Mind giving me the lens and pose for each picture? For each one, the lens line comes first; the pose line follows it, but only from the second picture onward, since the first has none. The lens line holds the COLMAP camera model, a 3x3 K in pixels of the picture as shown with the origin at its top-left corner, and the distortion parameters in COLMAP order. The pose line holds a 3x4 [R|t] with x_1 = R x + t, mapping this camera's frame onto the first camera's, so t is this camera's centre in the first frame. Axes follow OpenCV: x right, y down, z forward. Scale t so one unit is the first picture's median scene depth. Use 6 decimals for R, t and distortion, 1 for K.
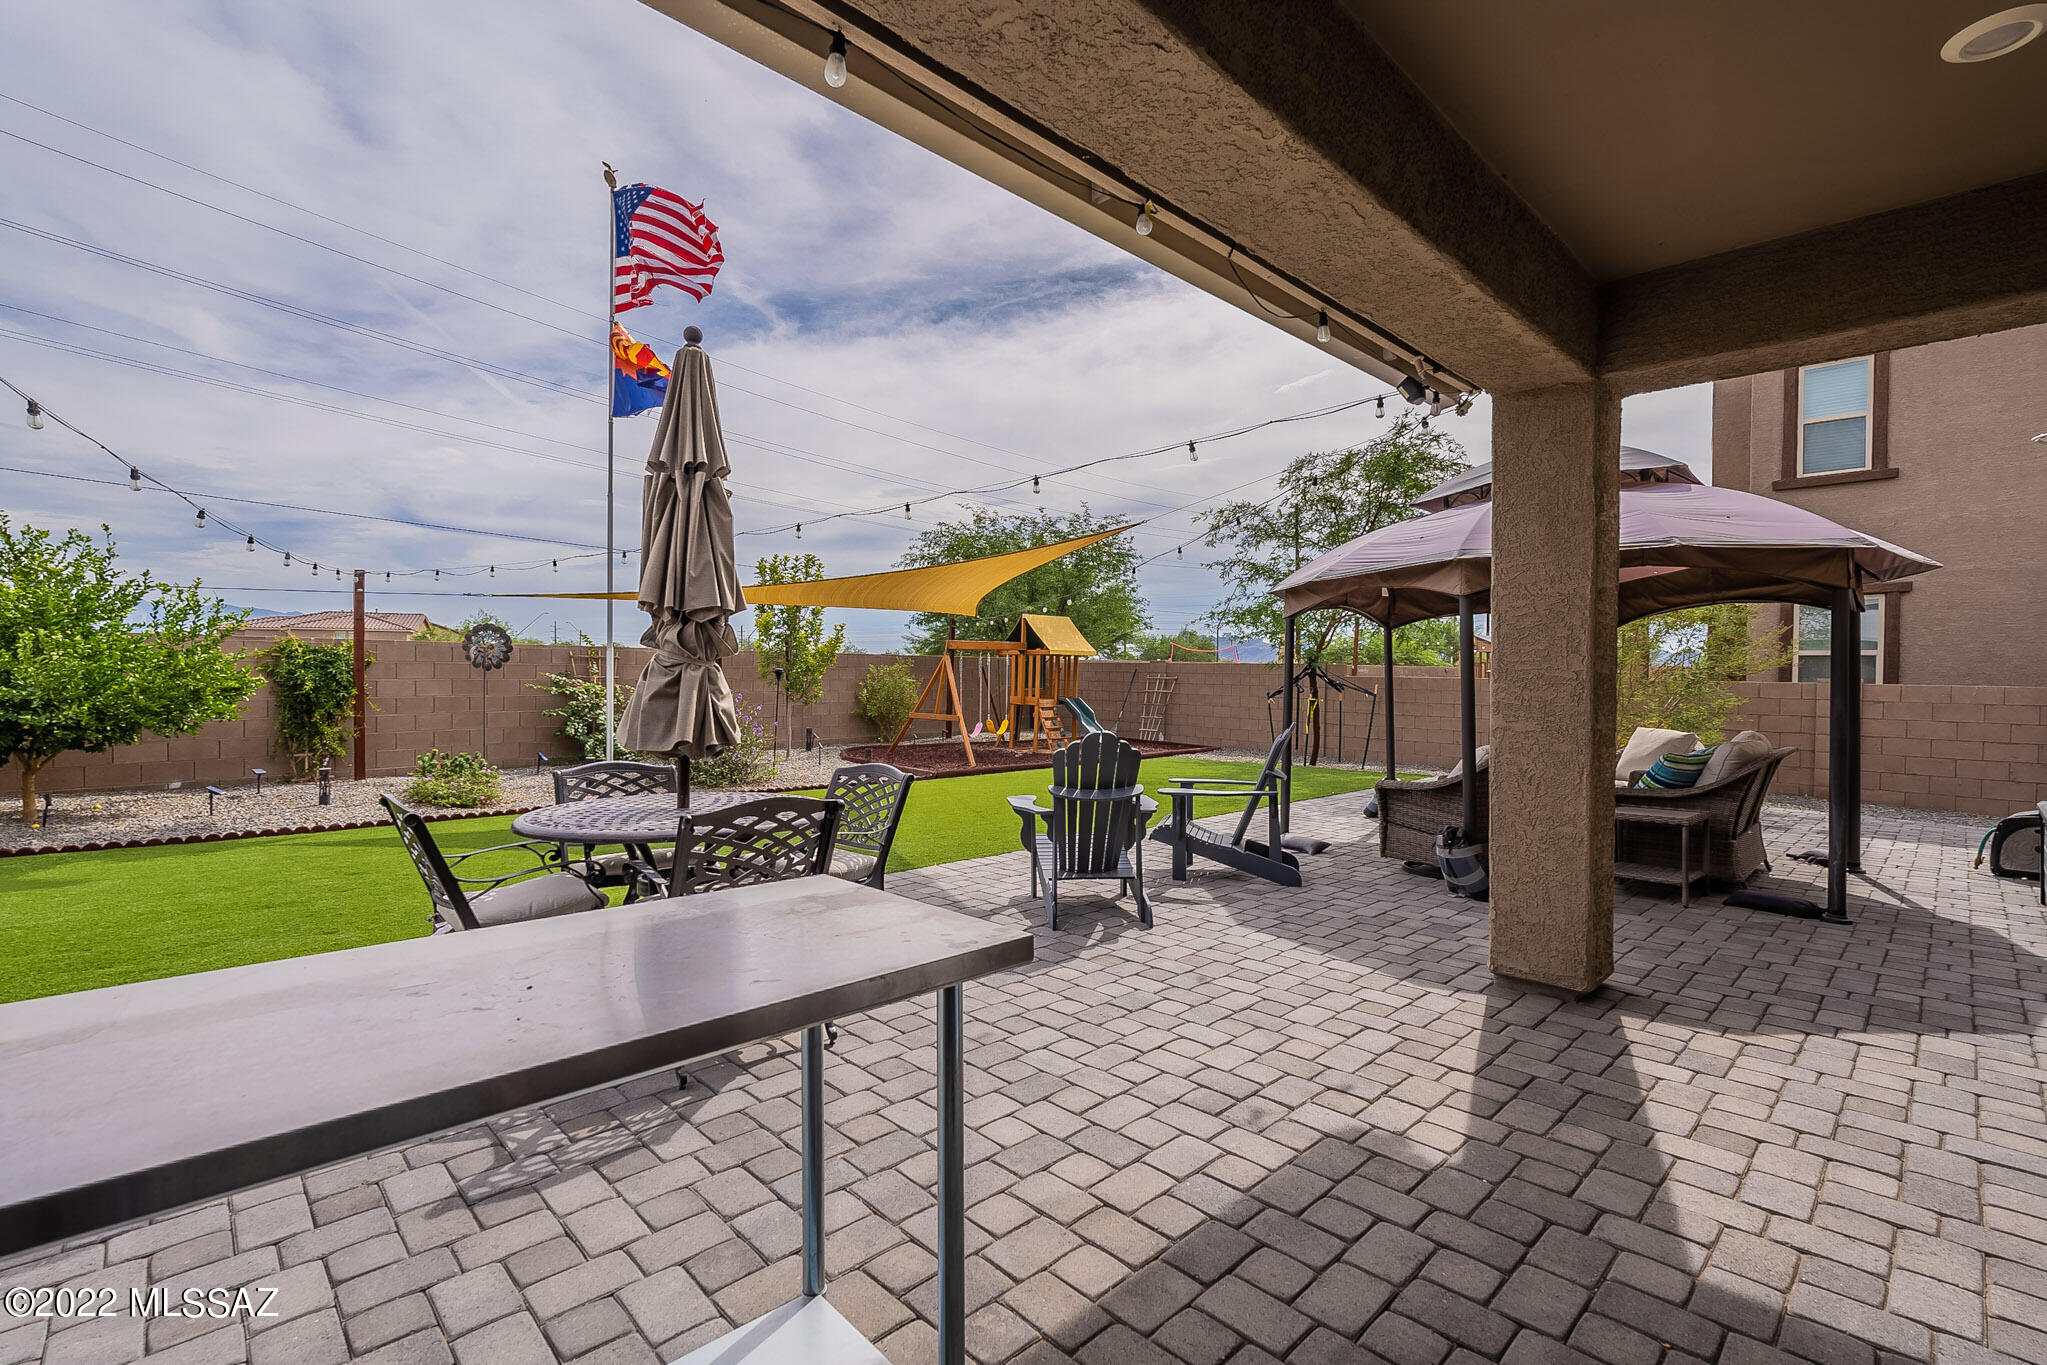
lens RADIAL K [[901.4, 0, 1019.3], [0, 901.4, 685.9], [0, 0, 1]] dist [-0.003384, 0.000219]
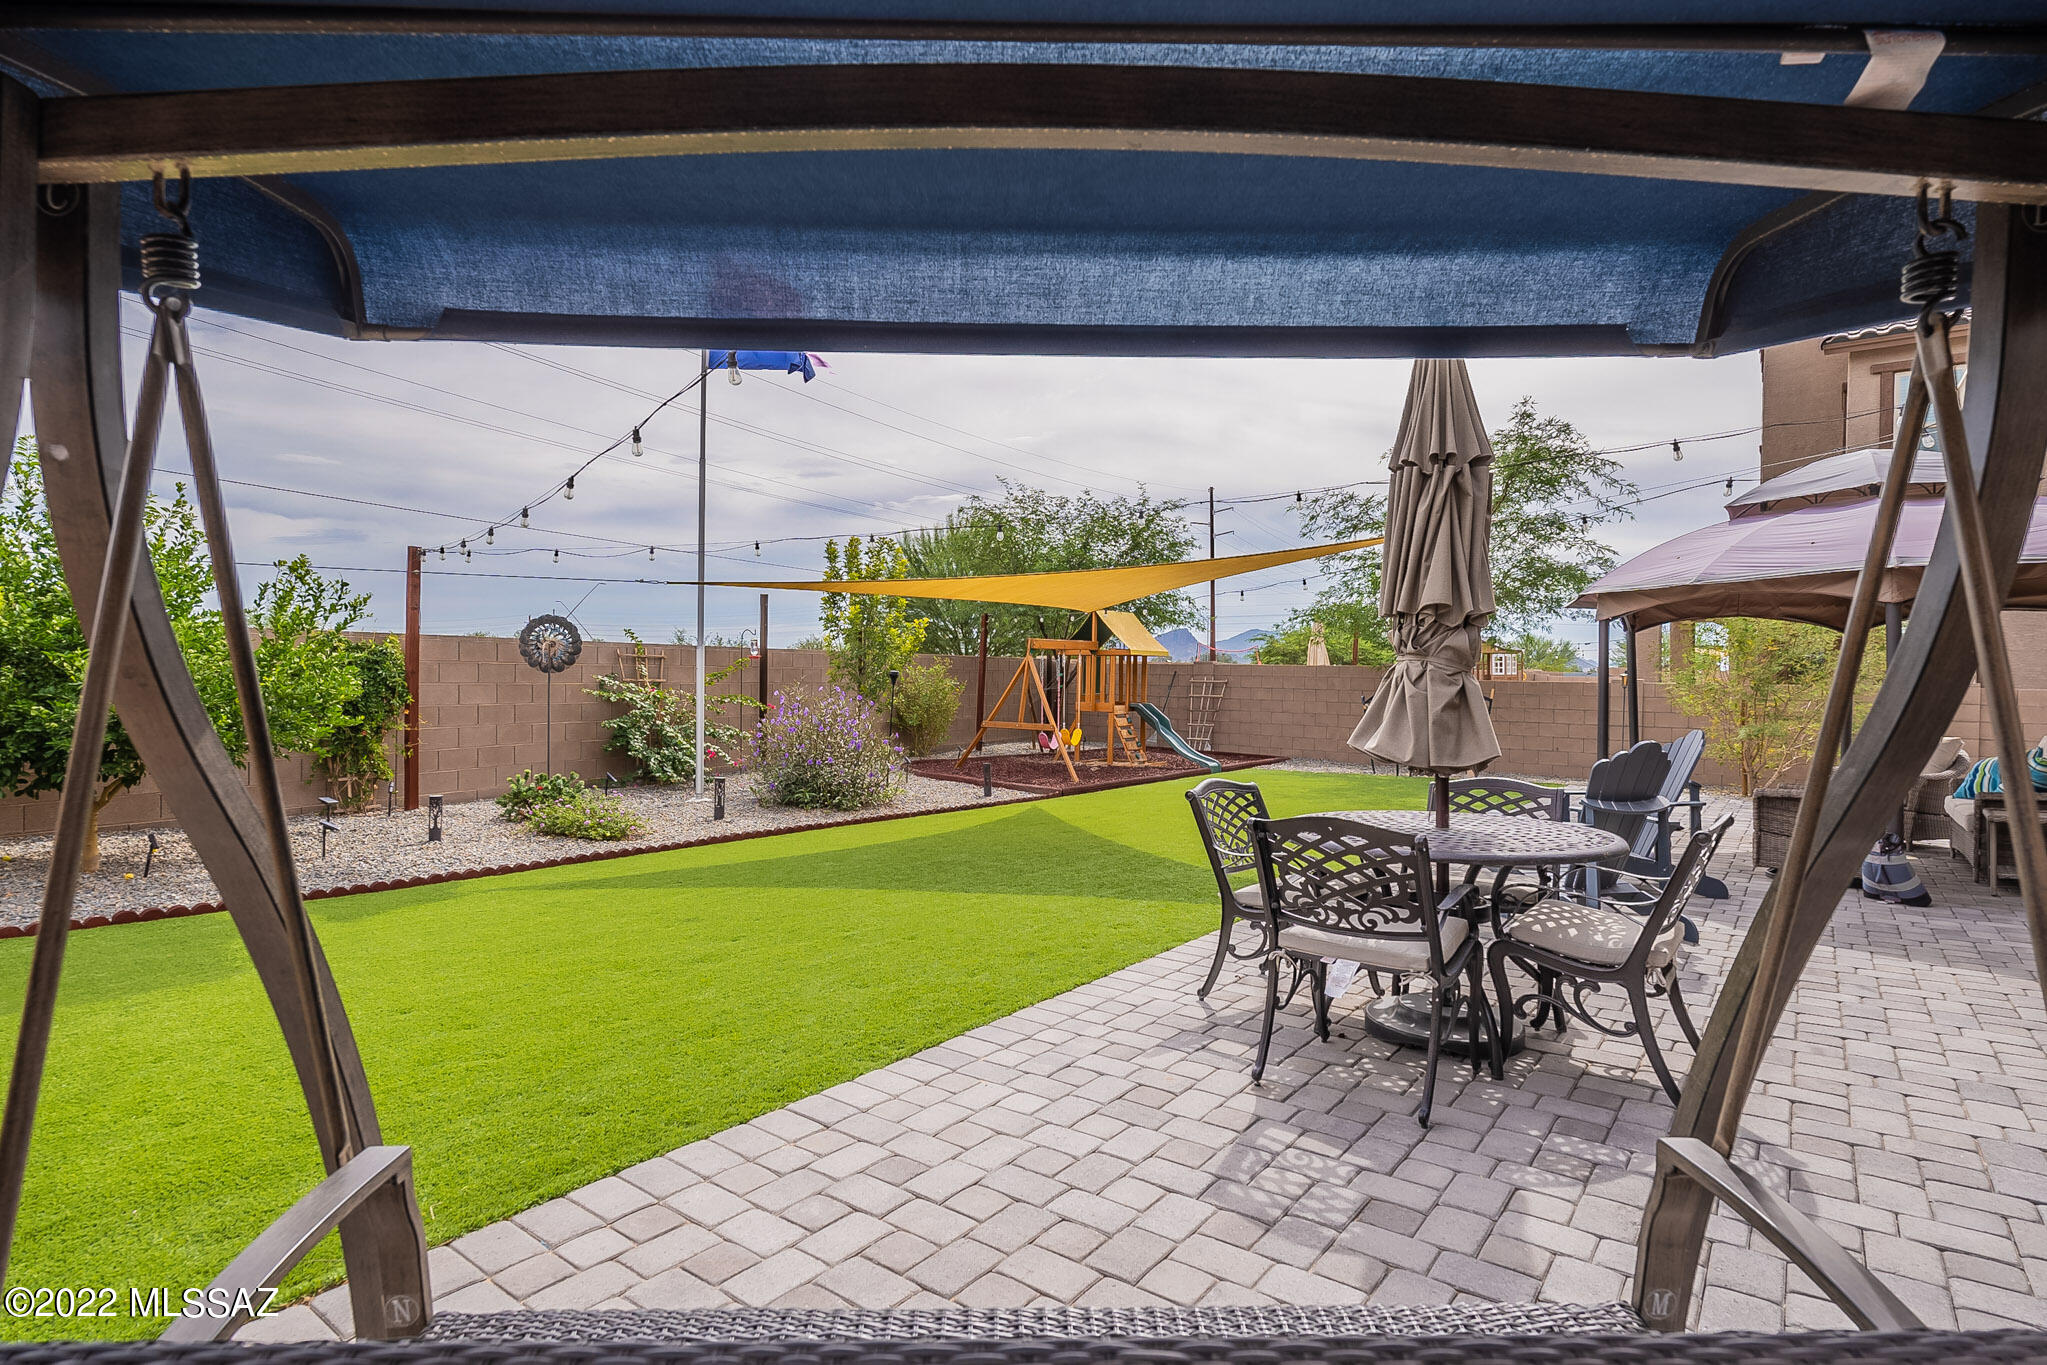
lens RADIAL K [[1042.1, 0, 1026.6], [0, 1042.1, 680.3], [0, 0, 1]] dist [-0.005991, -0.000202]
pose [[0.987838, 0.000569, 0.155483, -0.310312], [0.000651, 0.999969, -0.007798, -0.002561], [-0.155483, 0.007804, 0.987808, 0.003074]]
